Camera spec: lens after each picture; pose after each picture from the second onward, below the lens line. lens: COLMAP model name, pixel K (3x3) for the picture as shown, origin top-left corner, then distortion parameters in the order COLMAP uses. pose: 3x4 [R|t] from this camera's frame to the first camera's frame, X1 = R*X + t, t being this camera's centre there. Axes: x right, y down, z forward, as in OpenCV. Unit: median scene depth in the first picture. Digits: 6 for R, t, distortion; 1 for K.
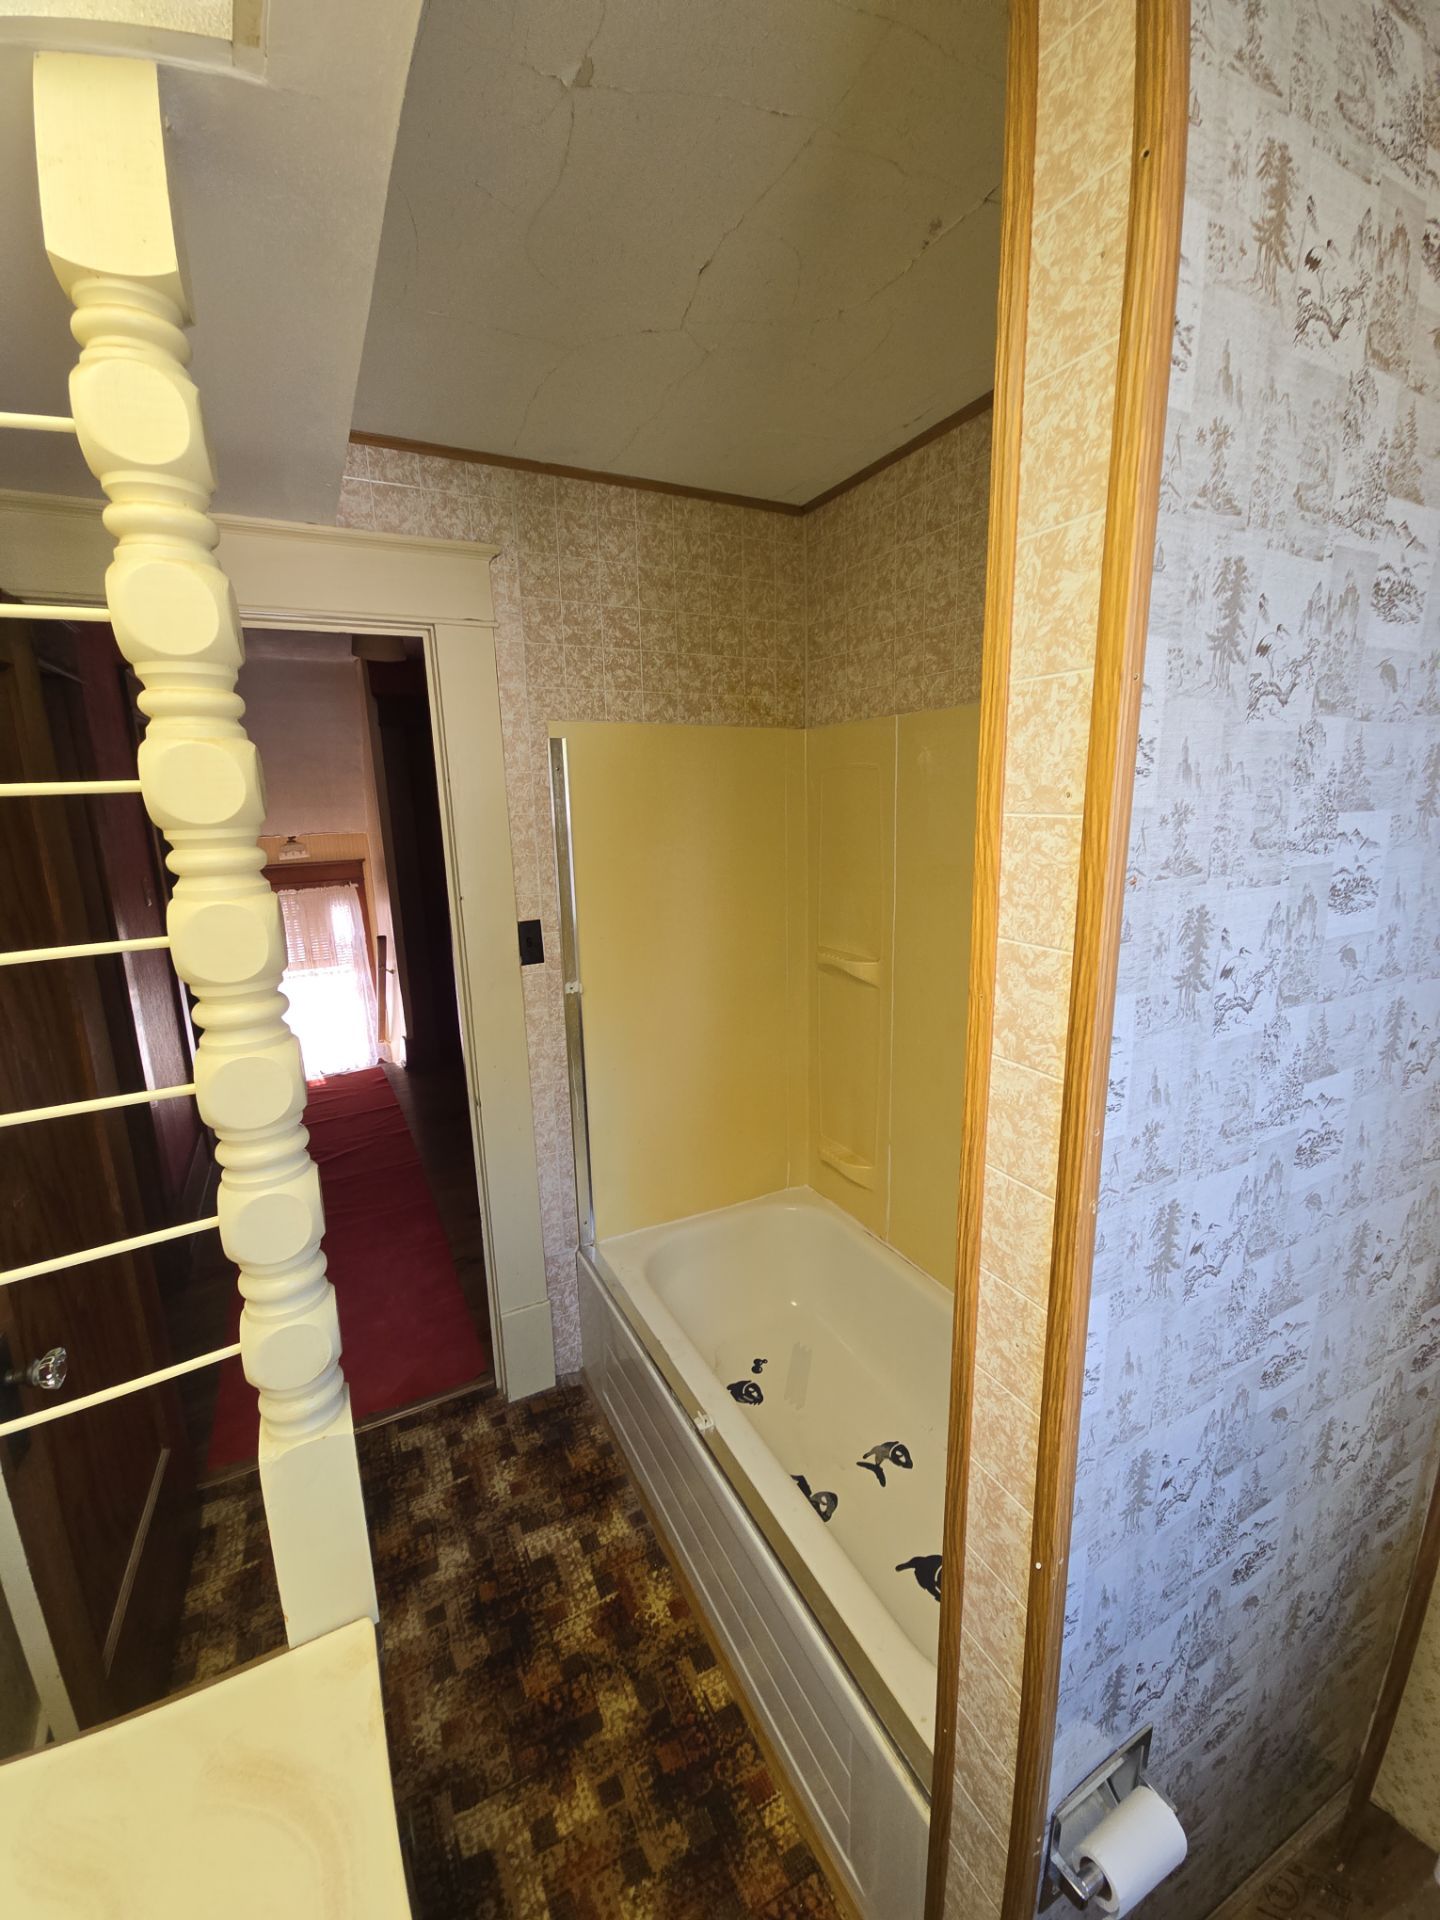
lens RADIAL K [[784.4, 0, 725.3], [0, 784.4, 955.7], [0, 0, 1]] dist [0.011662, -0.008226]
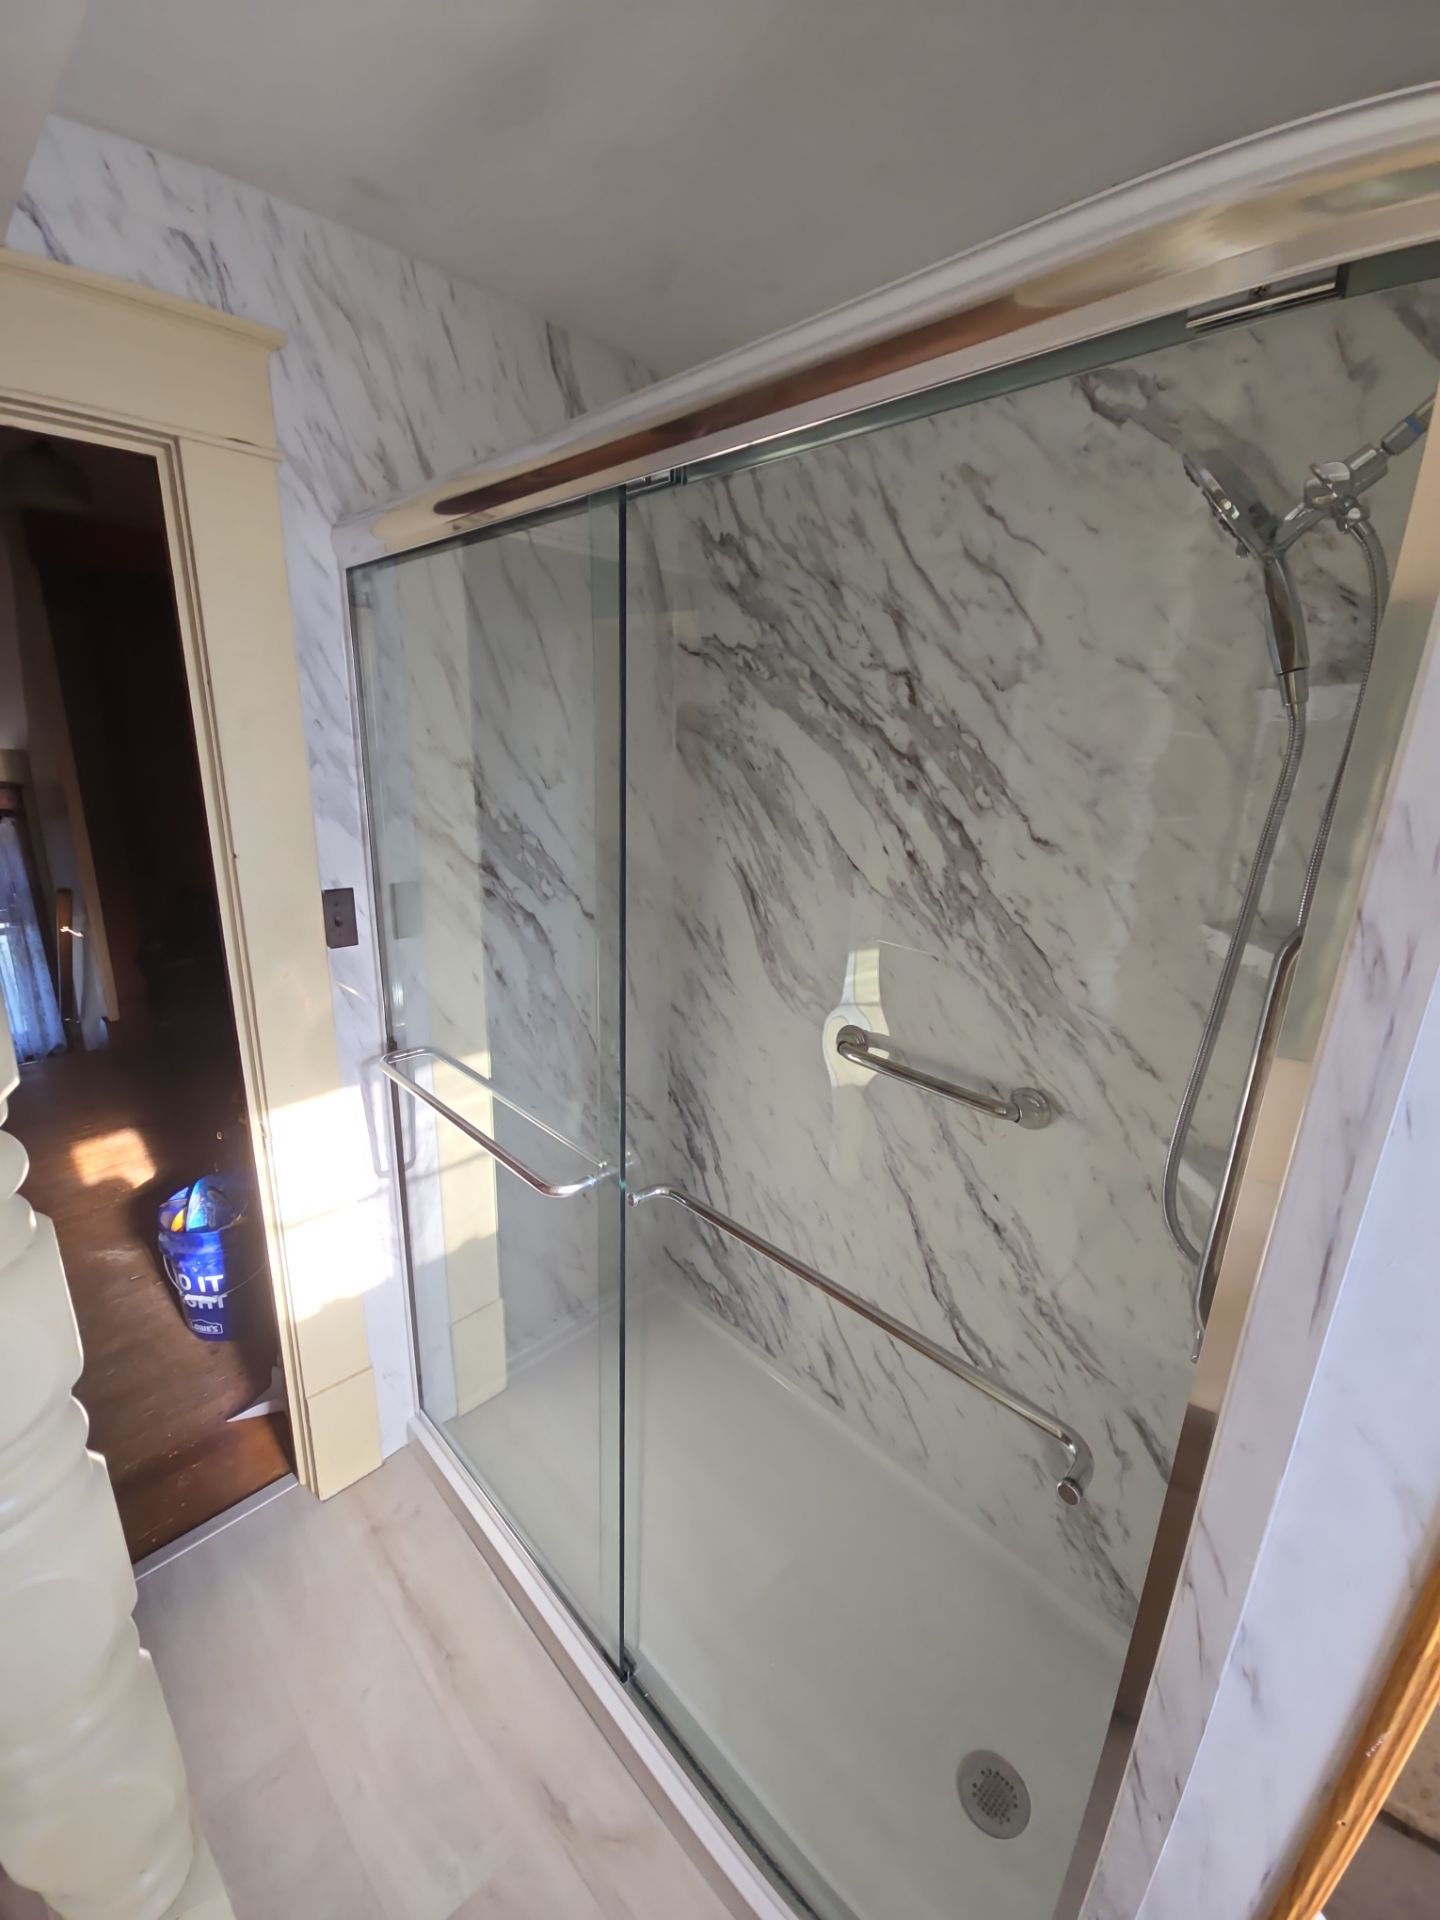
lens RADIAL K [[784.4, 0, 719.3], [0, 784.4, 955.7], [0, 0, 1]] dist [0.011662, -0.008226]
pose [[0.956167, -0.021581, 0.292025, -0.309979], [0.000924, 0.997498, 0.070691, -0.081721], [-0.292820, -0.067323, 0.953794, 0.470826]]
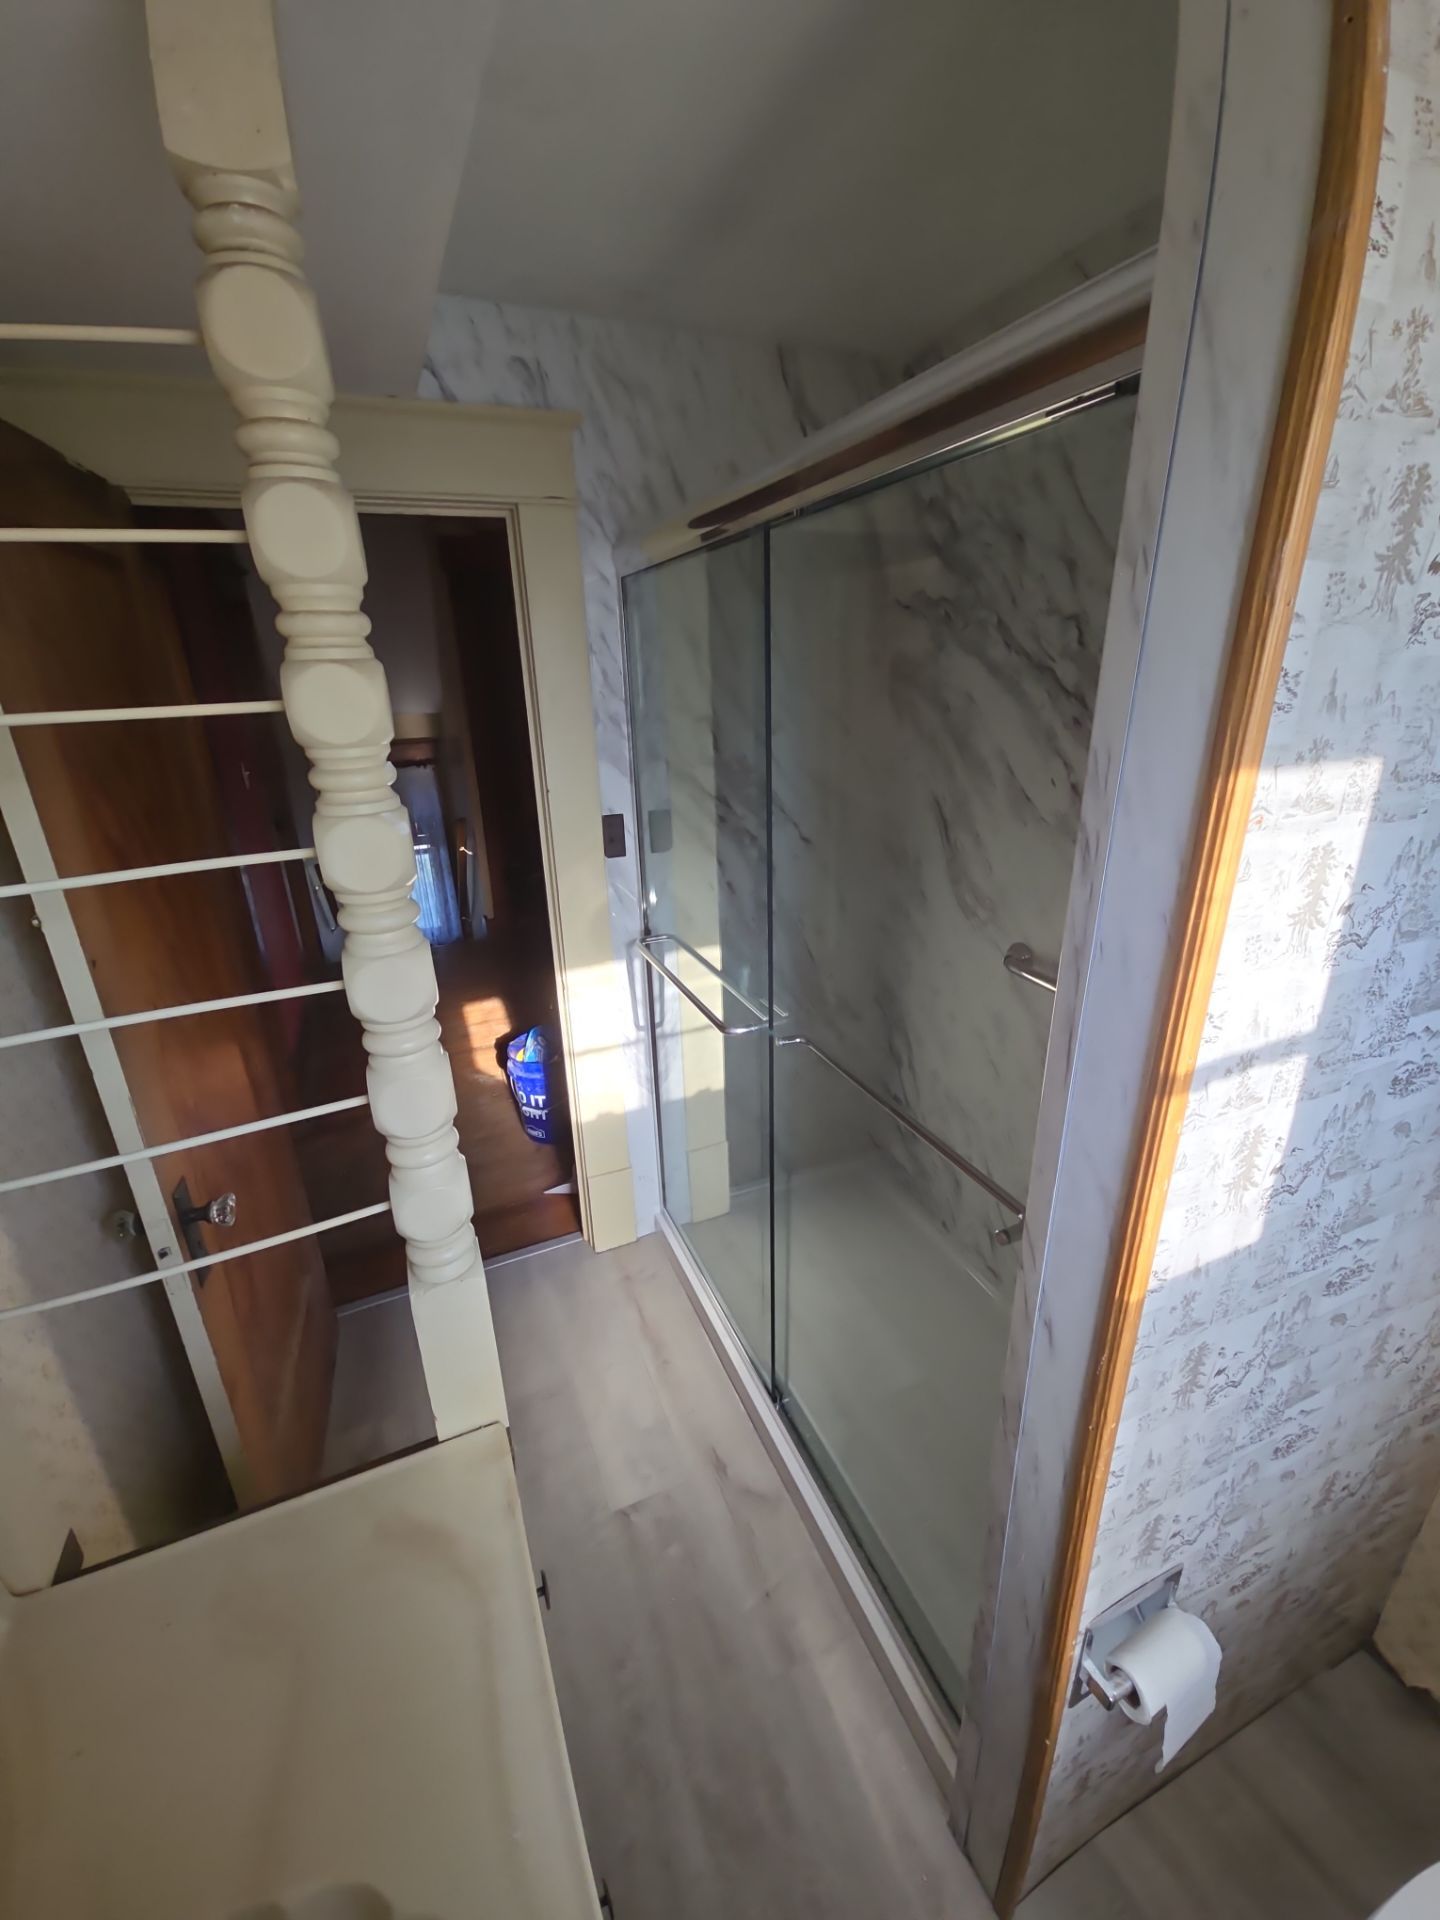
lens RADIAL K [[784.4, 0, 720.4], [0, 784.4, 957.5], [0, 0, 1]] dist [0.011662, -0.008226]
pose [[0.996004, 0.029099, -0.084433, -0.047517], [-0.015921, 0.988138, 0.152741, -0.045866], [0.087876, -0.150787, 0.984653, -0.041425]]
